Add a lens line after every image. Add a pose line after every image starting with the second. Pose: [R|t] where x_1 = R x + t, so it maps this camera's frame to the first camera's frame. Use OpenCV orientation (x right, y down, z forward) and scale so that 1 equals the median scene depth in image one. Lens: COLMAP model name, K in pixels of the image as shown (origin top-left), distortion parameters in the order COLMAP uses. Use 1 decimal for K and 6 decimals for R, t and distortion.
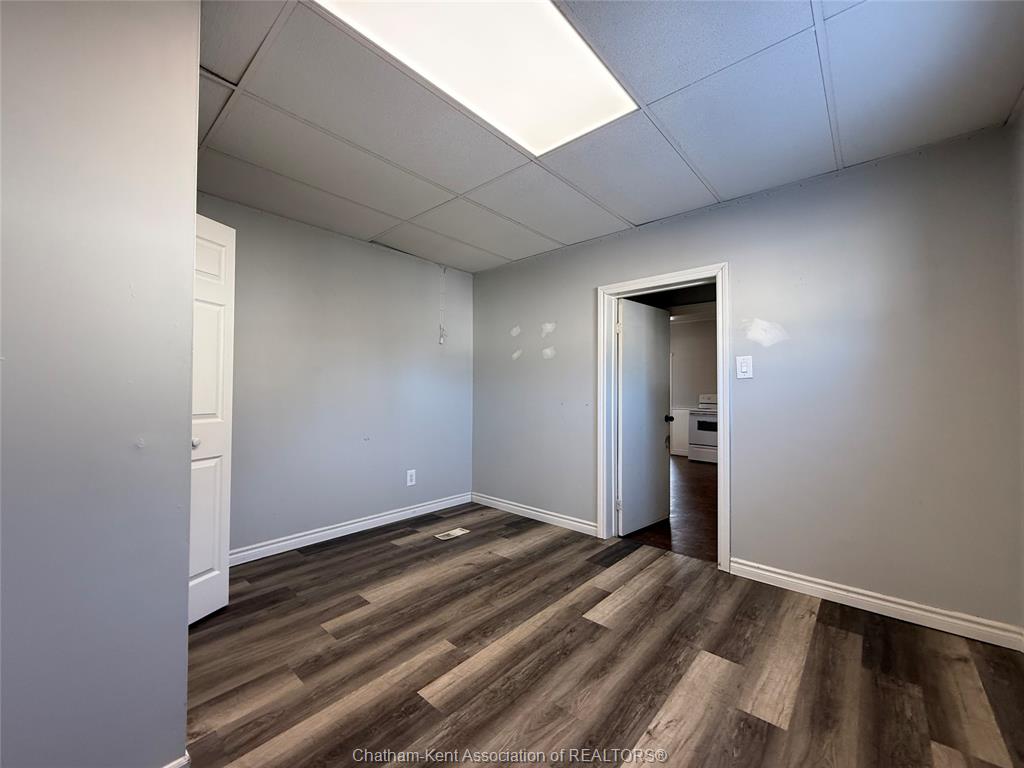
lens RADIAL K [[405.3, 0, 510.9], [0, 405.3, 381.7], [0, 0, 1]] dist [0.002224, 0.000102]
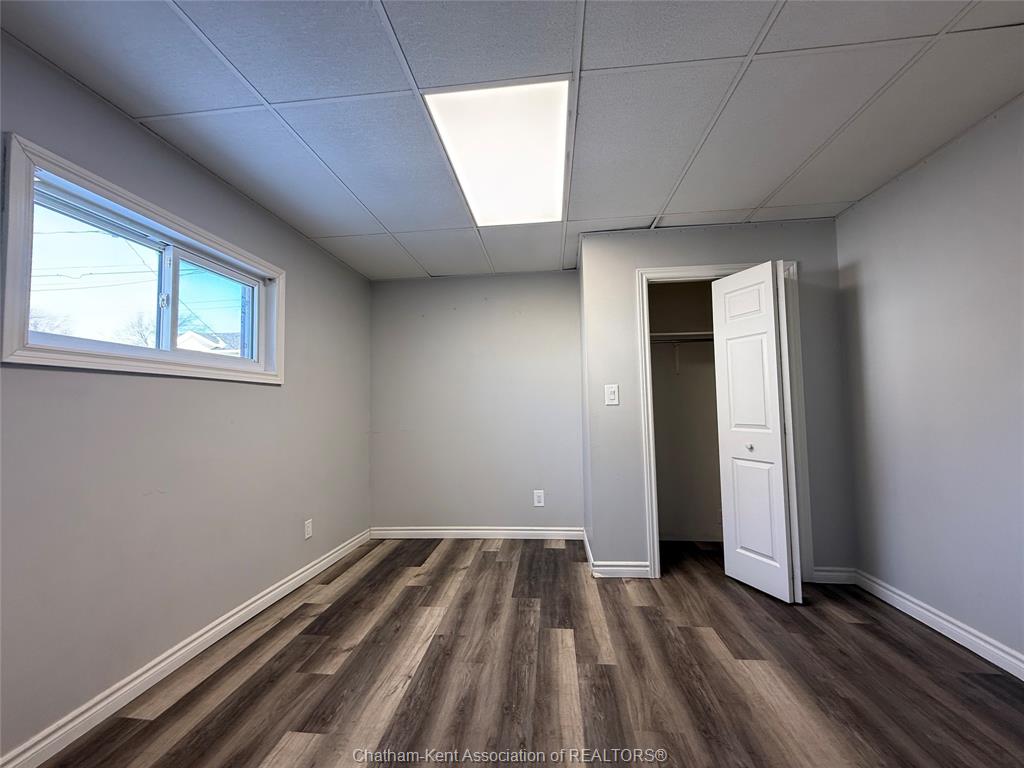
lens RADIAL K [[405.3, 0, 509.7], [0, 405.3, 381.2], [0, 0, 1]] dist [0.002224, 0.000102]
pose [[-0.810317, -0.027686, -0.585337, 0.656290], [0.027175, 0.996033, -0.084730, 0.034580], [0.585361, -0.084565, -0.806351, 1.750638]]
